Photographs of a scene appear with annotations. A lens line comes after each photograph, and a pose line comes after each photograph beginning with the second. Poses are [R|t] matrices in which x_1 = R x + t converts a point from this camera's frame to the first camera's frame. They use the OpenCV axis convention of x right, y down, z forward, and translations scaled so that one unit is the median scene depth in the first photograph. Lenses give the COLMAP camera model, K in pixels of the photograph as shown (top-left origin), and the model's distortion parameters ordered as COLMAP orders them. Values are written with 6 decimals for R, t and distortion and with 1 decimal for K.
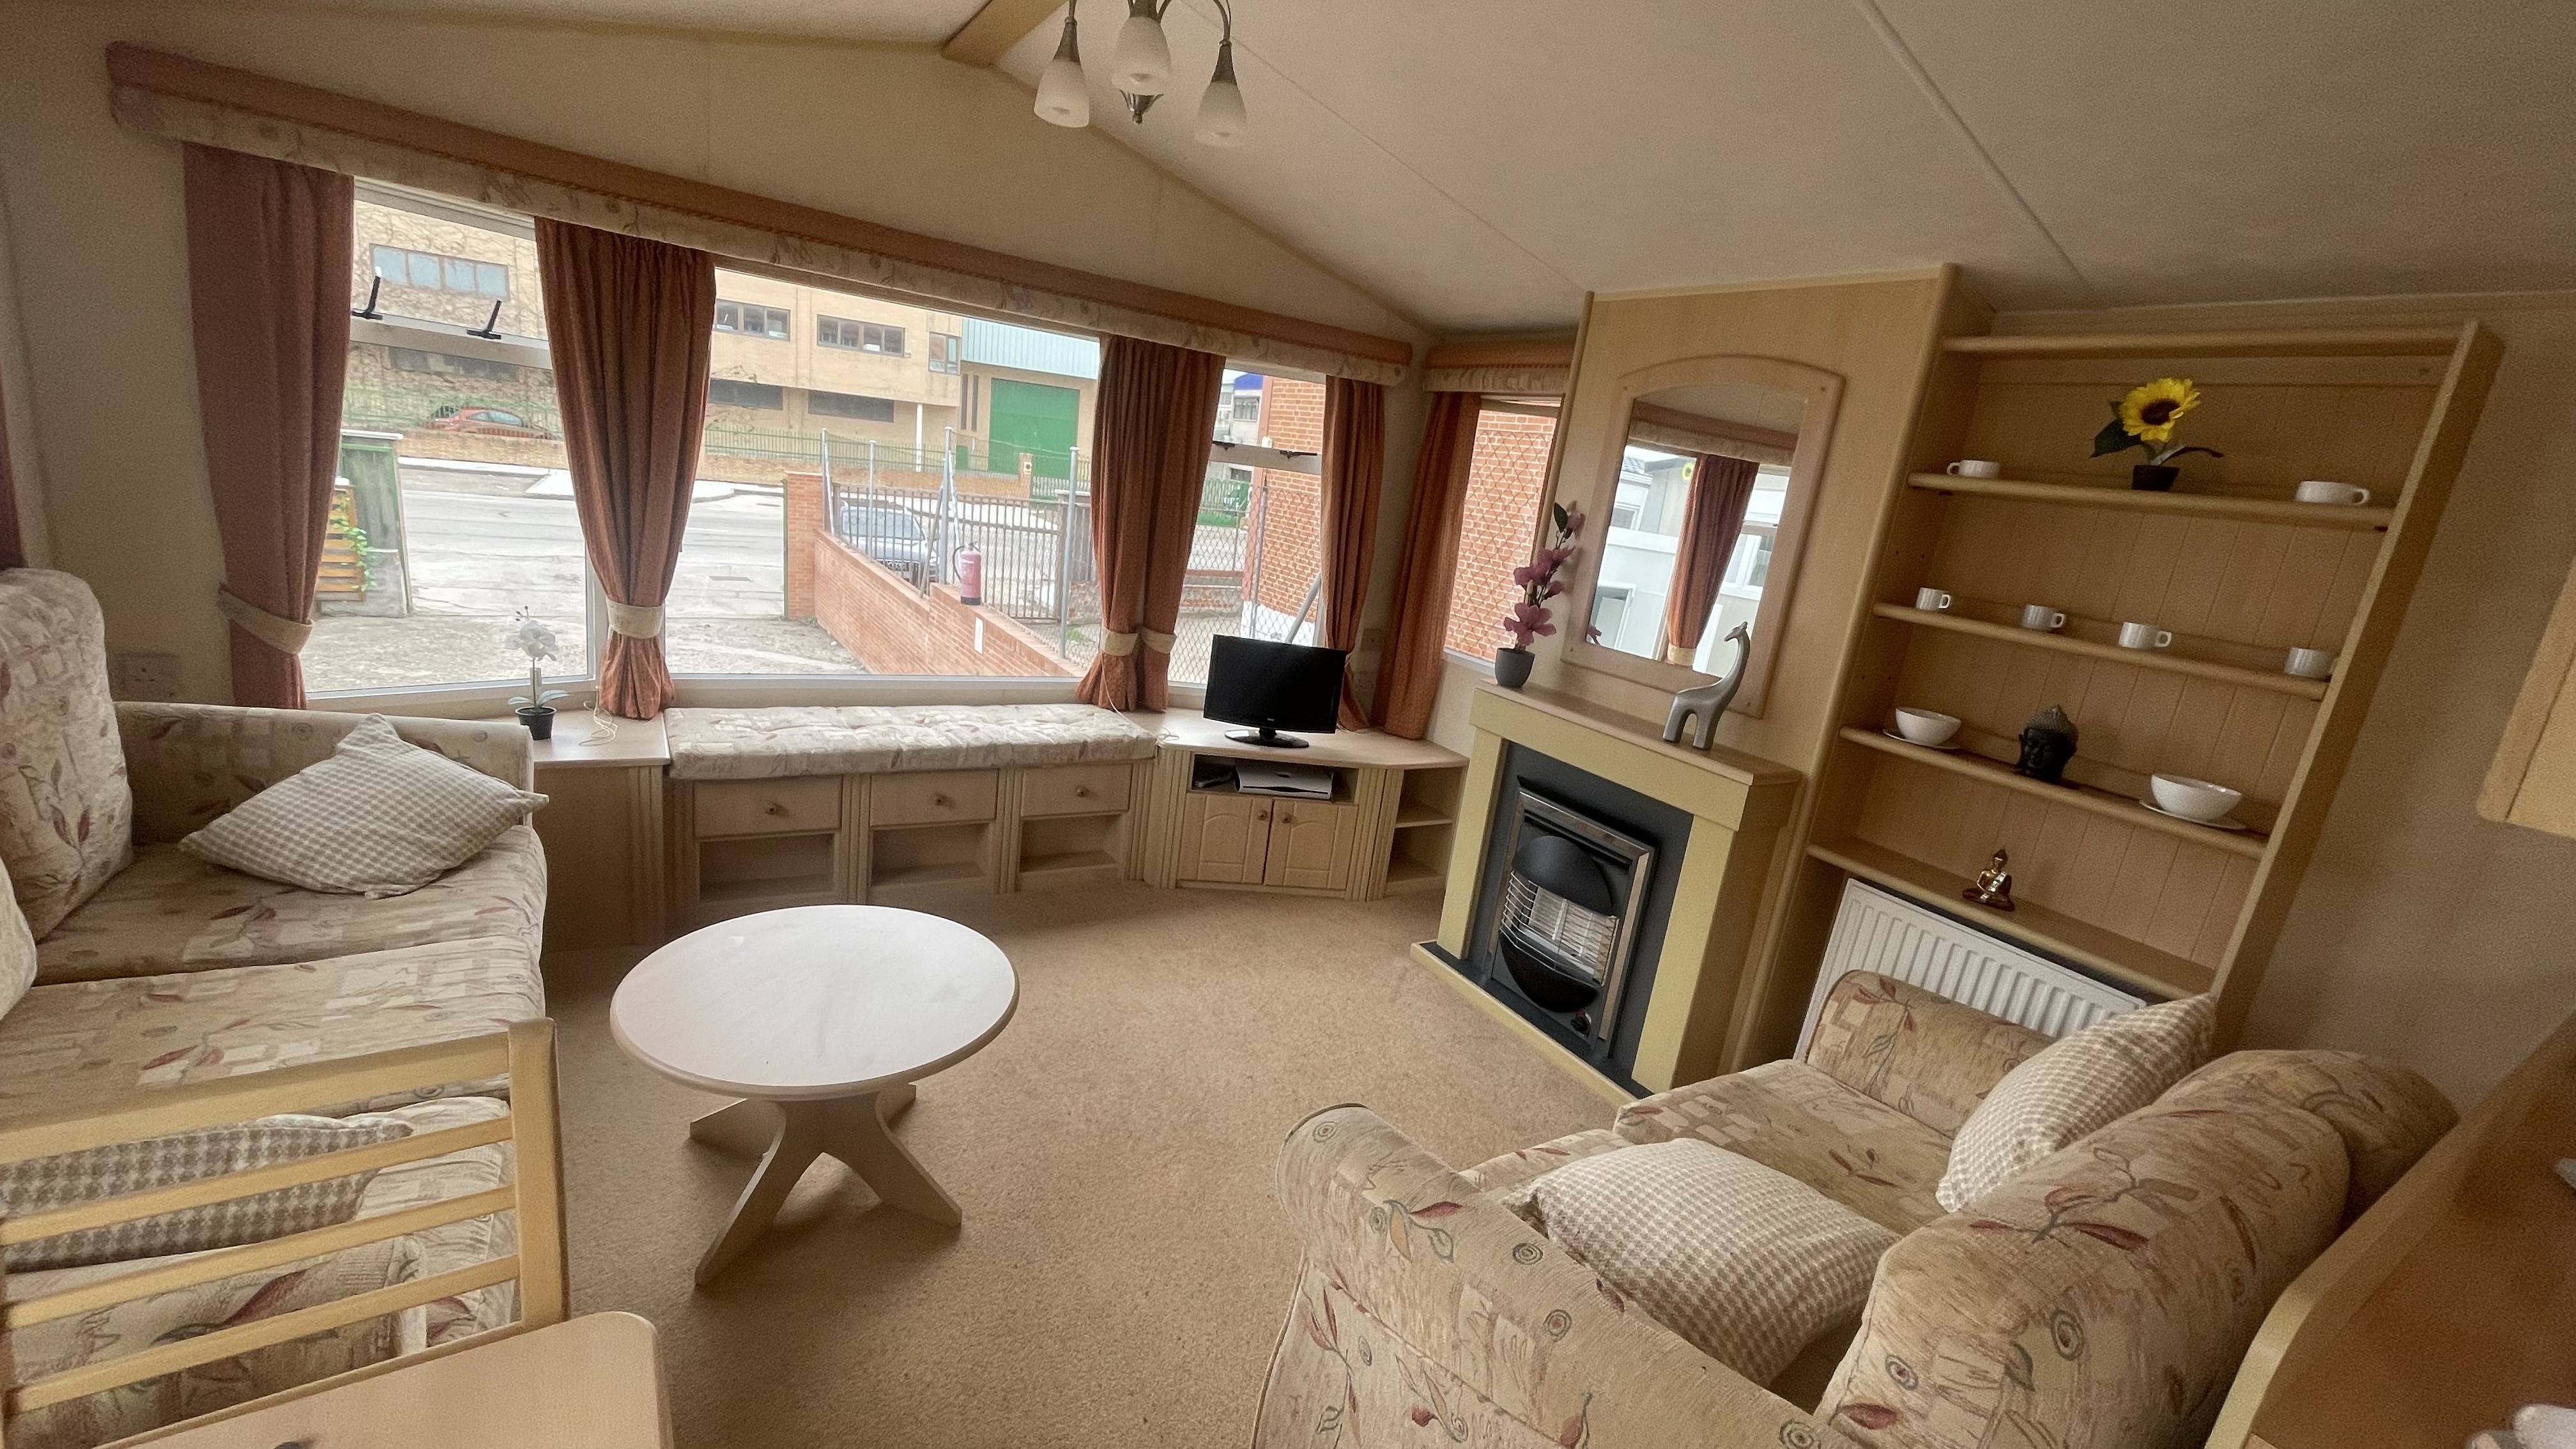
lens RADIAL K [[1041.2, 0, 1280.9], [0, 1041.2, 723.3], [0, 0, 1]] dist [-0.001872, 0.000447]
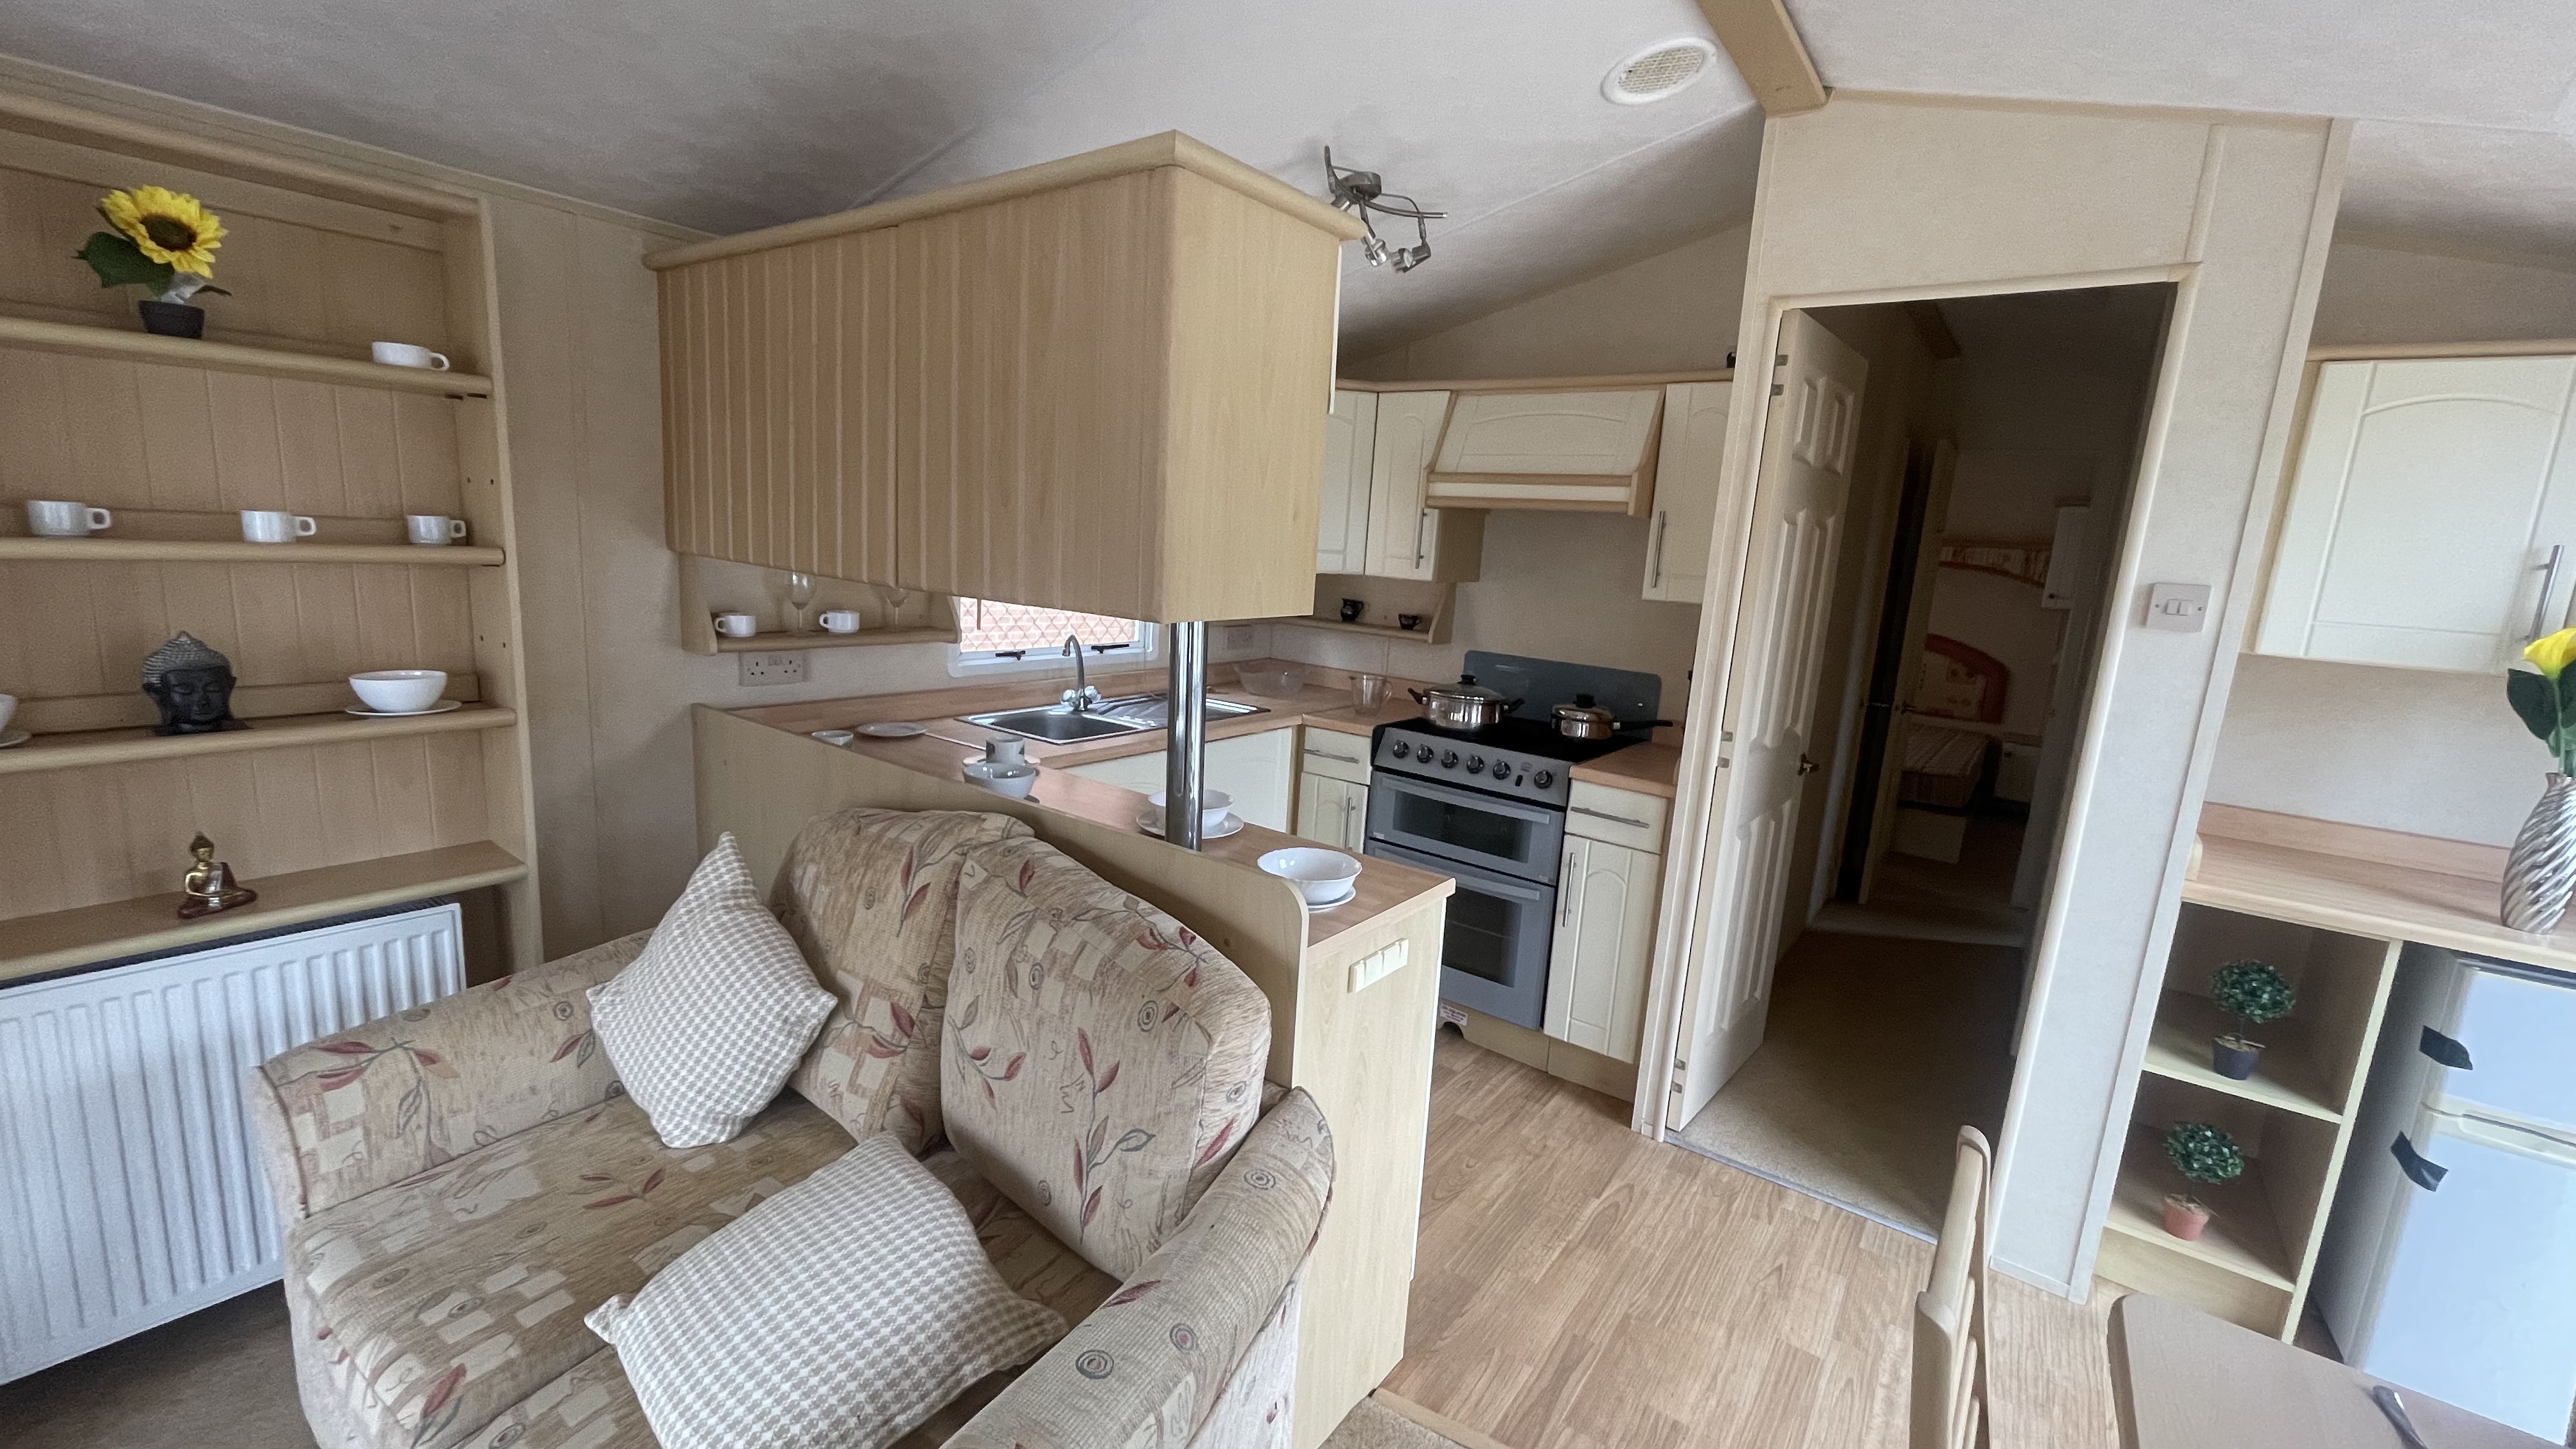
lens RADIAL K [[1041.2, 0, 1285.4], [0, 1041.2, 723.6], [0, 0, 1]] dist [-0.001872, 0.000447]
pose [[-0.349270, -0.321183, 0.880257, -0.158932], [0.114674, 0.917706, 0.380348, -0.114009], [-0.929979, 0.233787, -0.283696, 0.371697]]
